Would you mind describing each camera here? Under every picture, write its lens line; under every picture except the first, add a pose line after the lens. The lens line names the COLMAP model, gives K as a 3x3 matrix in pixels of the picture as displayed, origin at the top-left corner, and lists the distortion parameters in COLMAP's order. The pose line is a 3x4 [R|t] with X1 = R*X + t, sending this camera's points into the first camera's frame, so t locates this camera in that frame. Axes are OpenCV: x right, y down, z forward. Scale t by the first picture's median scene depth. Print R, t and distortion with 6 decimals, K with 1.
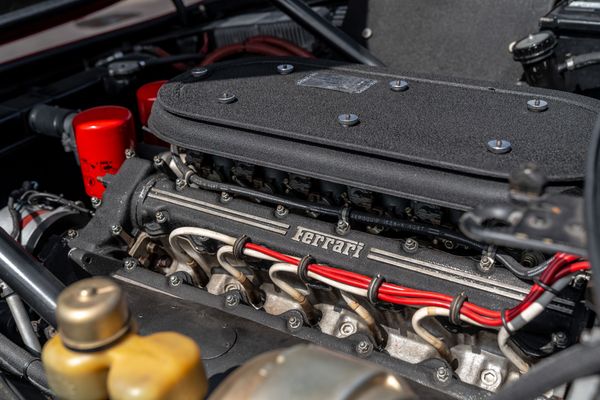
lens RADIAL K [[1190.9, 0, 300.0], [0, 1190.9, 200.0], [0, 0, 1]] dist [0.044012, 0.191222]
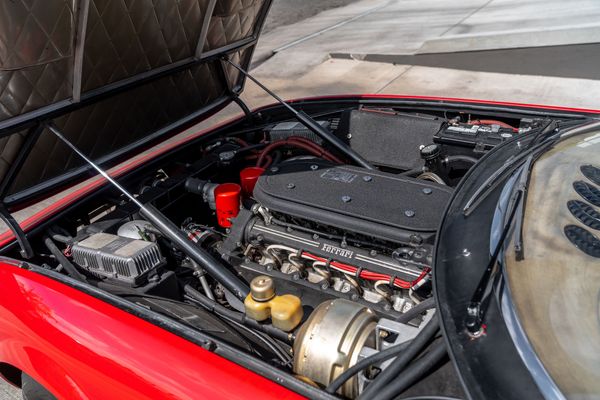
lens RADIAL K [[1124.9, 0, 300.0], [0, 1124.9, 200.0], [0, 0, 1]] dist [0.026291, 0.188937]
pose [[0.999329, -0.013198, 0.034180, -0.120140], [0.011449, 0.998639, 0.050888, -0.172173], [-0.034805, -0.050462, 0.998119, -1.145603]]
